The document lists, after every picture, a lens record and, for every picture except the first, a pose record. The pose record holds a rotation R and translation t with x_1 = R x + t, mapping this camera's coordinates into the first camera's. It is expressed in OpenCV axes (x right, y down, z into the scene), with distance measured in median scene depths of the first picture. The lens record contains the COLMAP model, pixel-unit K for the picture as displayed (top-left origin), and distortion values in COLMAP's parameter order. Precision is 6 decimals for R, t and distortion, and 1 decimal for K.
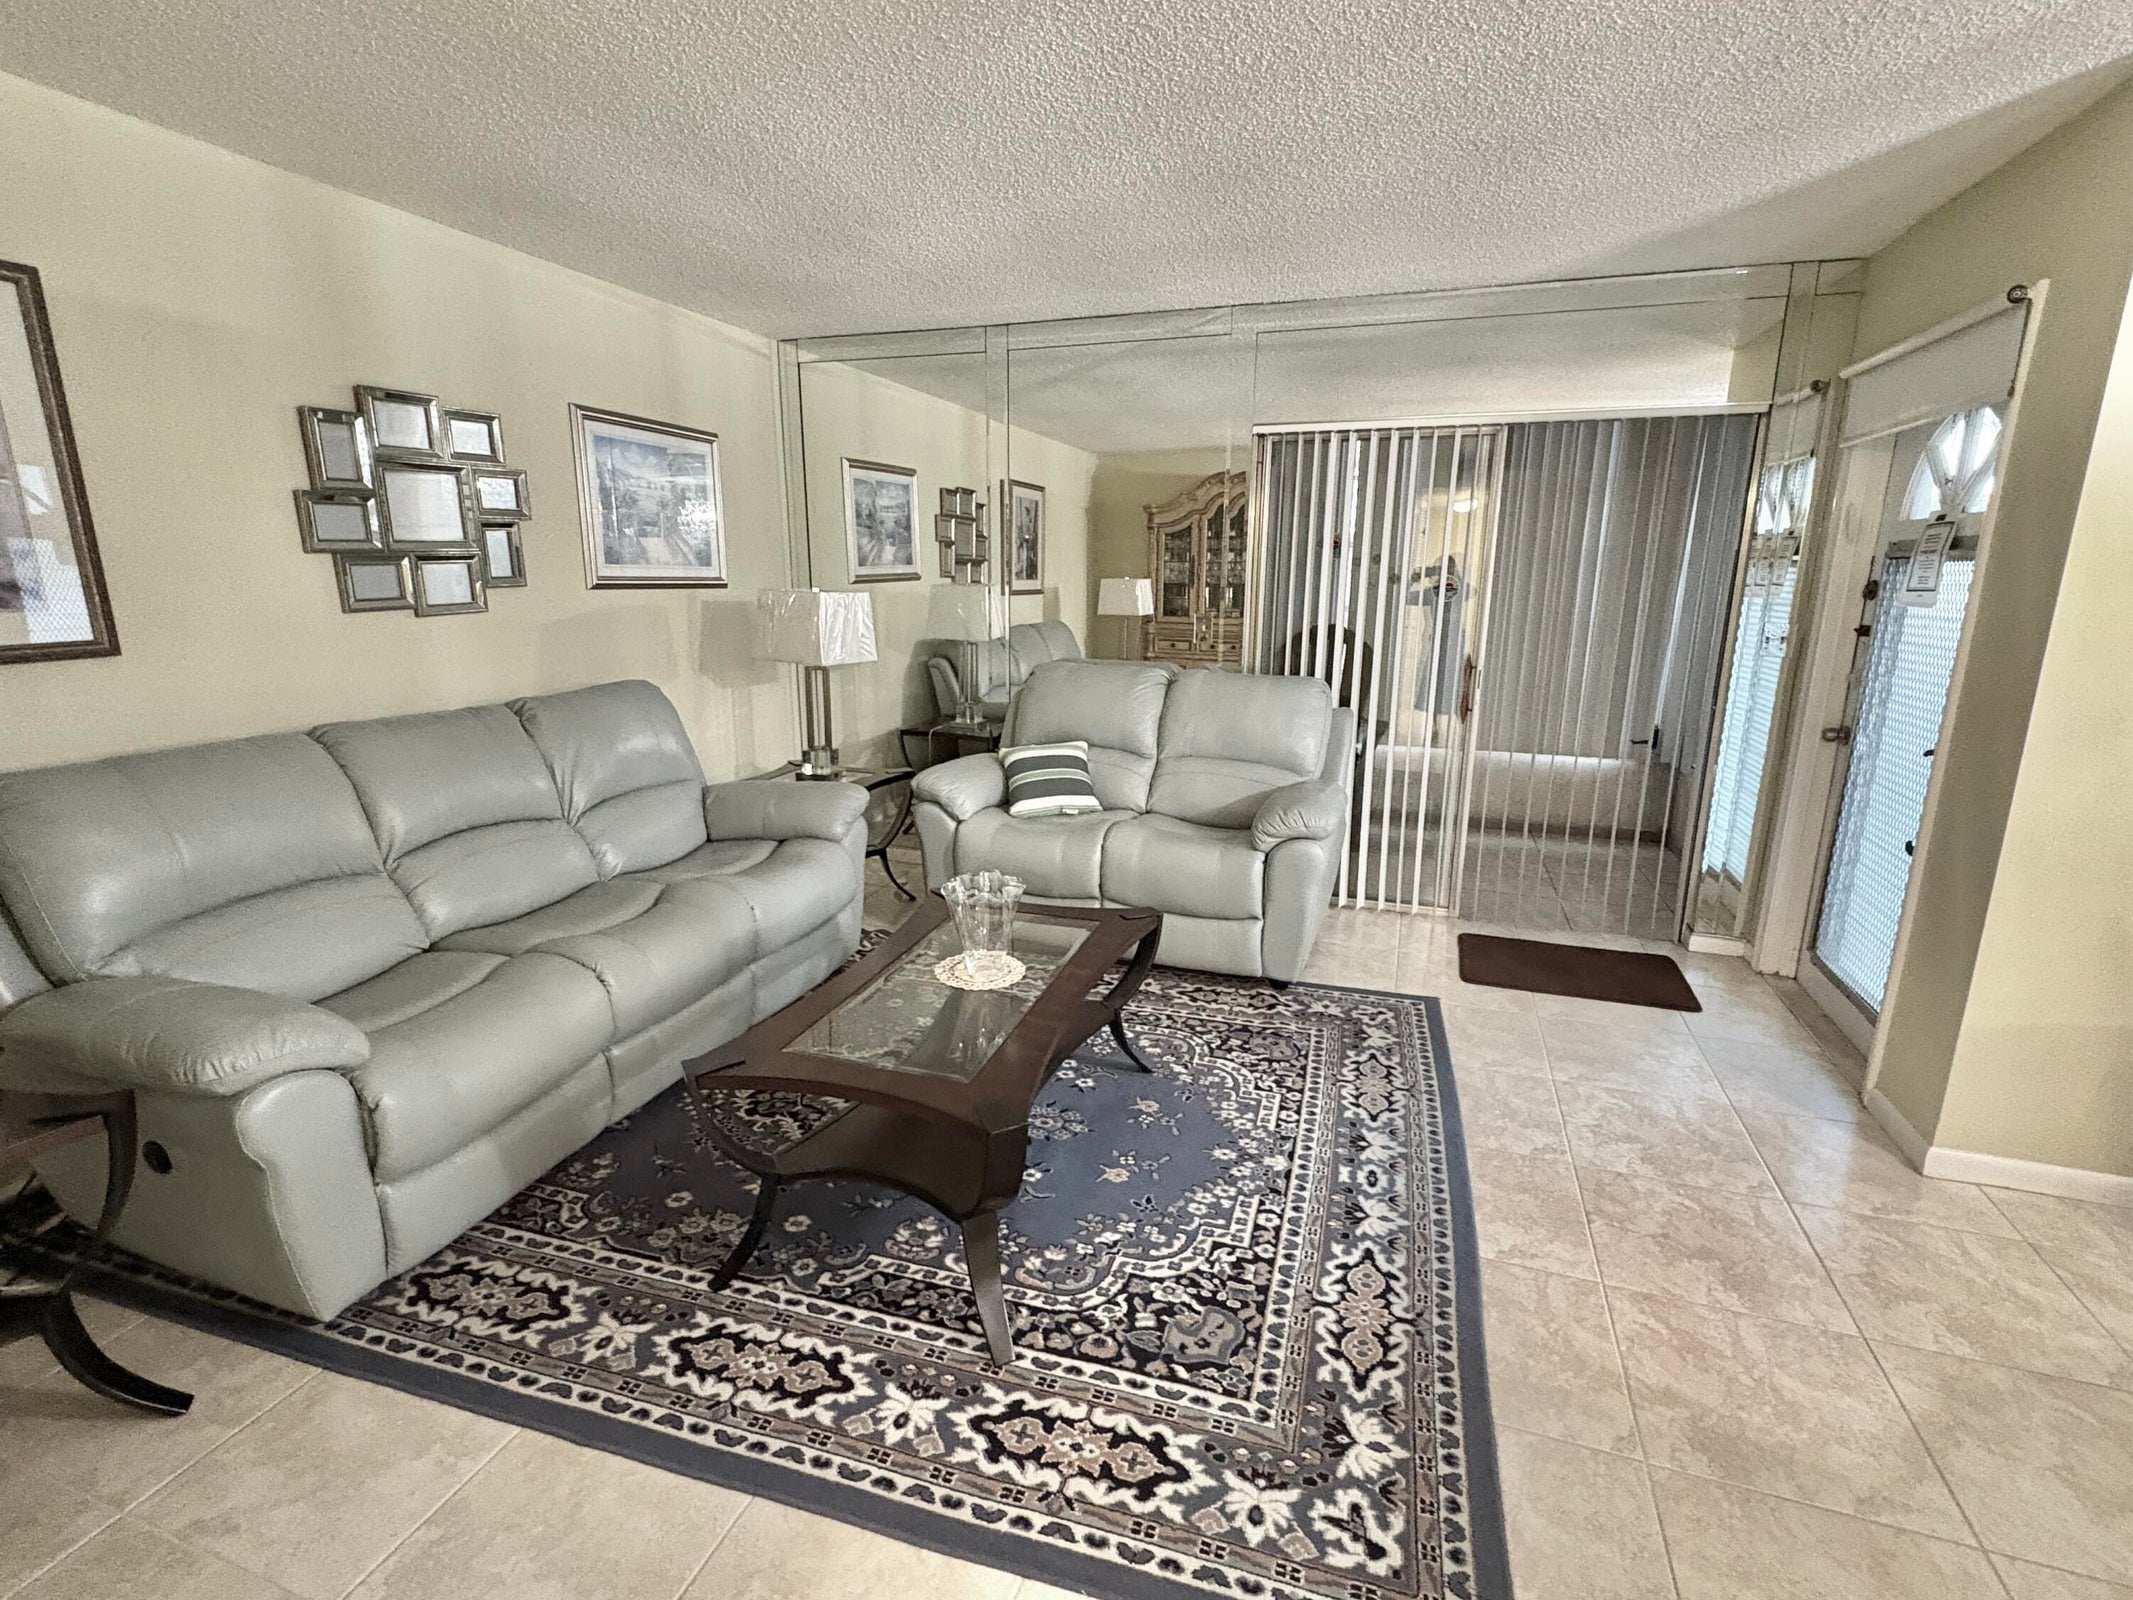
lens RADIAL K [[1003.0, 0, 1072.2], [0, 1003.0, 799.9], [0, 0, 1]] dist [0.003990, 0.000962]
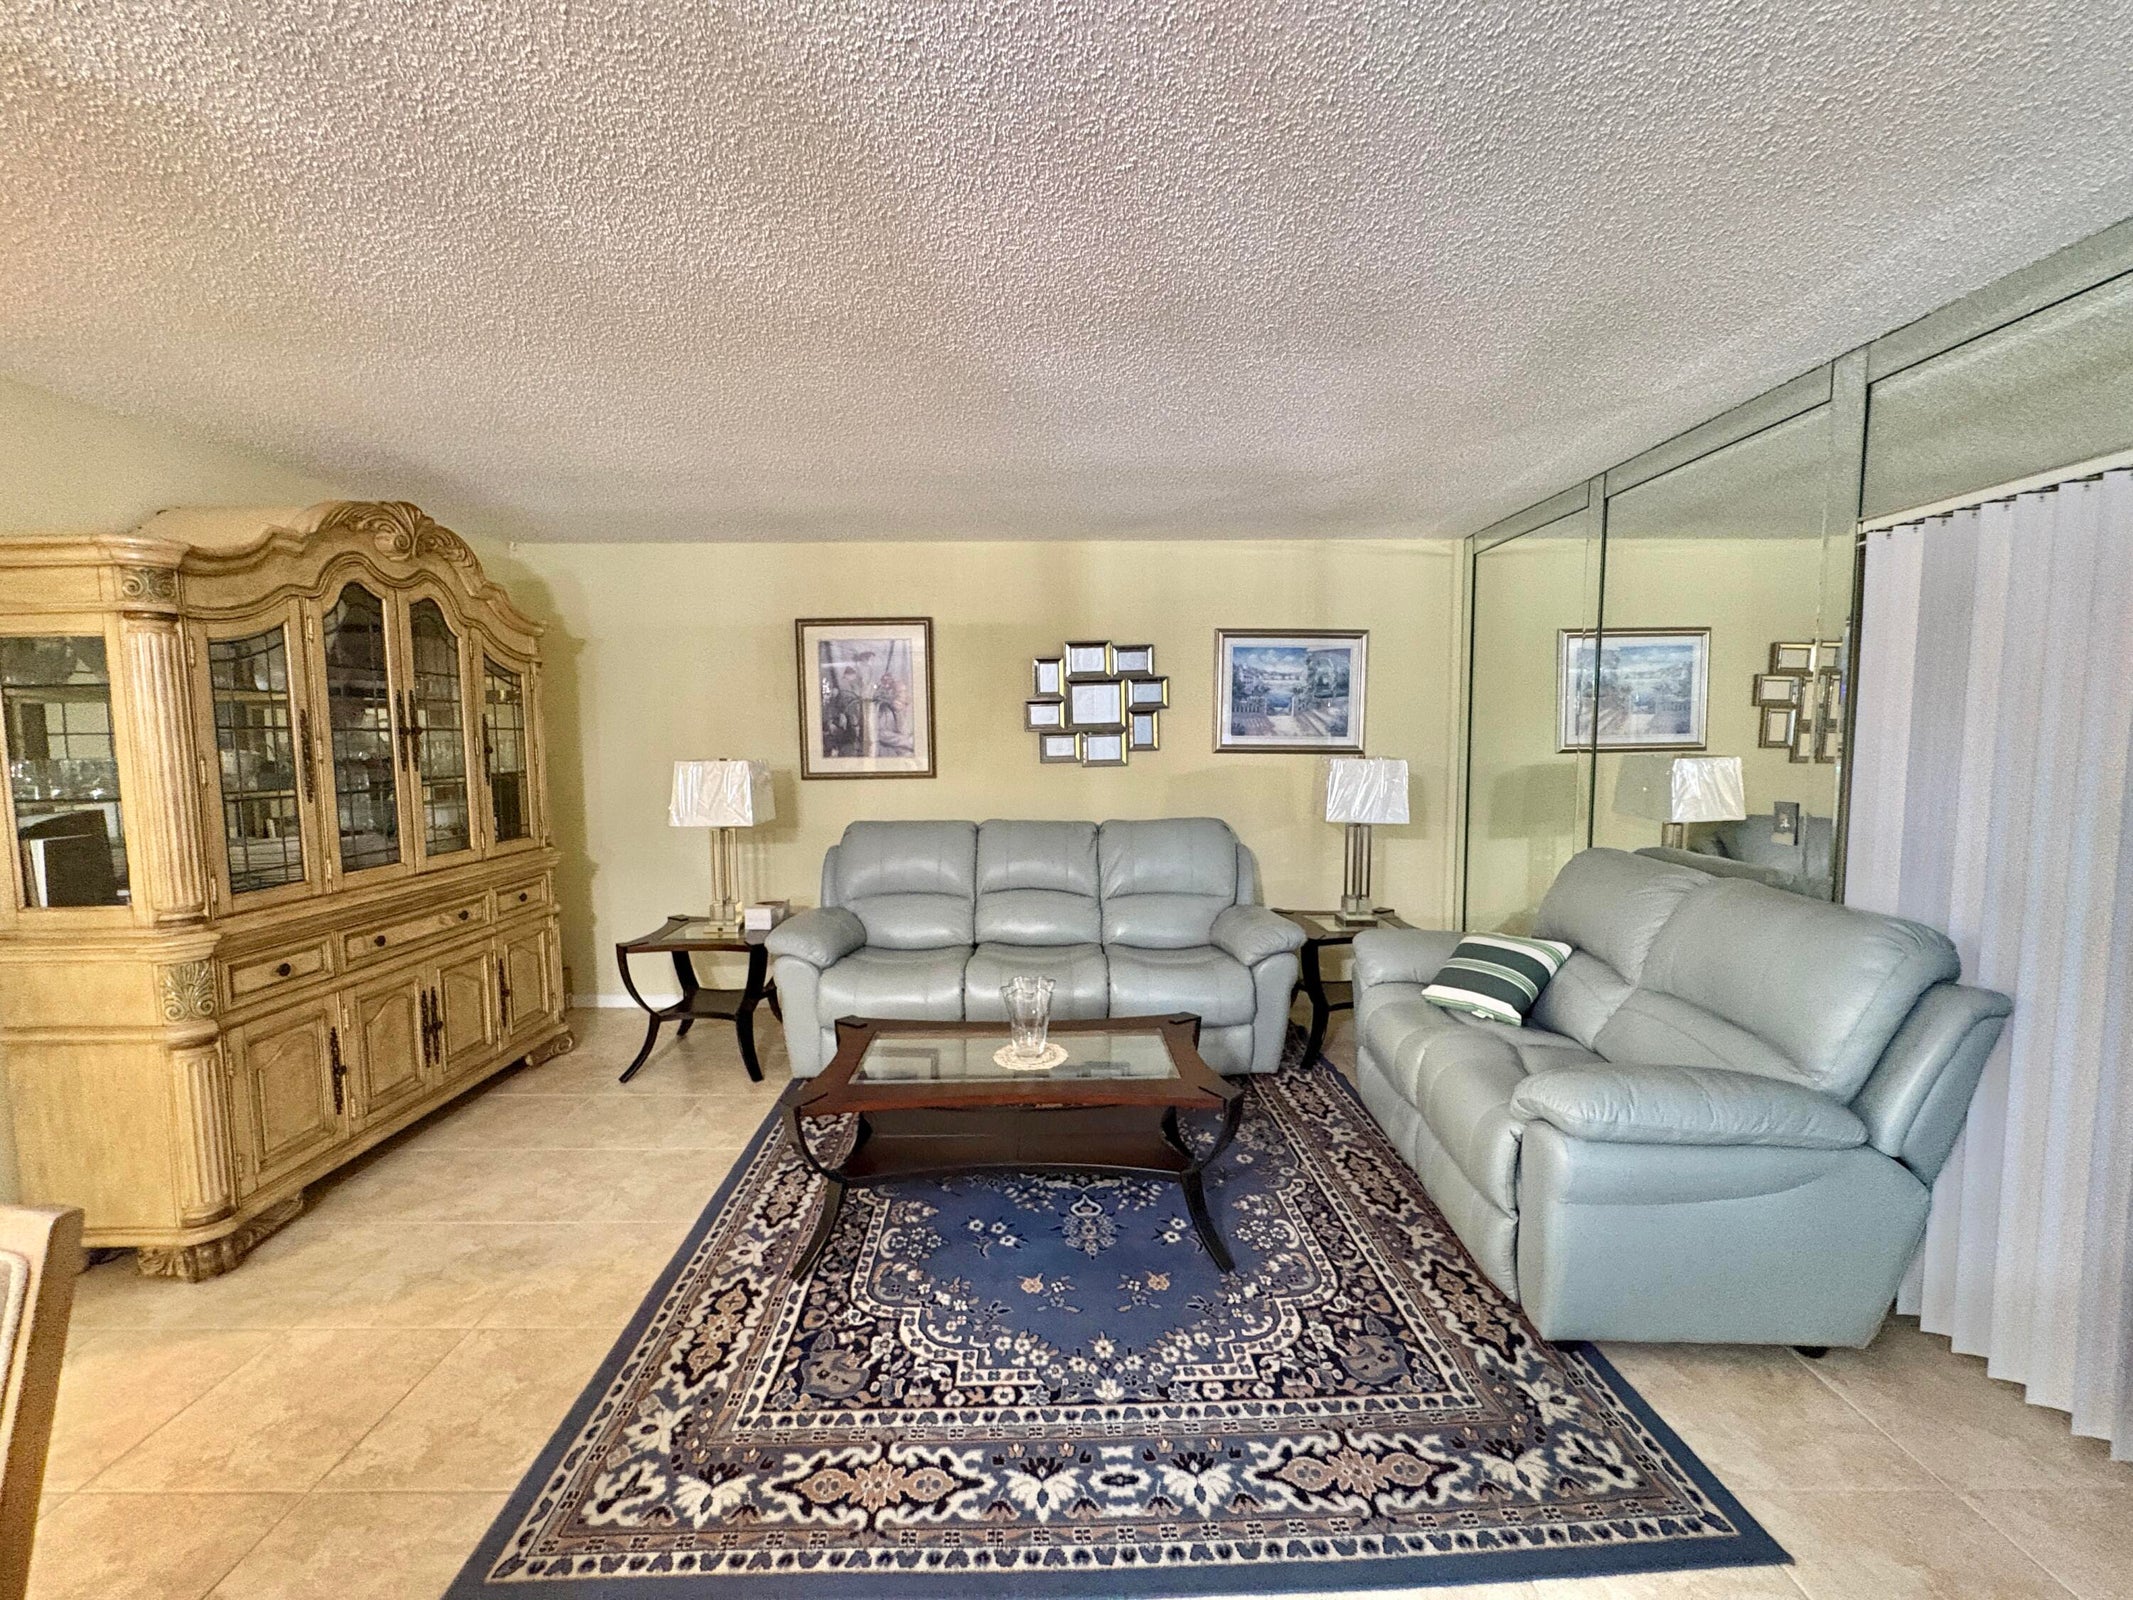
lens RADIAL K [[850.3, 0, 1062.6], [0, 850.3, 806.9], [0, 0, 1]] dist [0.000854, -0.000083]
pose [[0.324318, 0.073251, -0.943108, 0.981247], [-0.209586, 0.977783, 0.003871, -0.158030], [0.922438, 0.196407, 0.332465, 0.691559]]
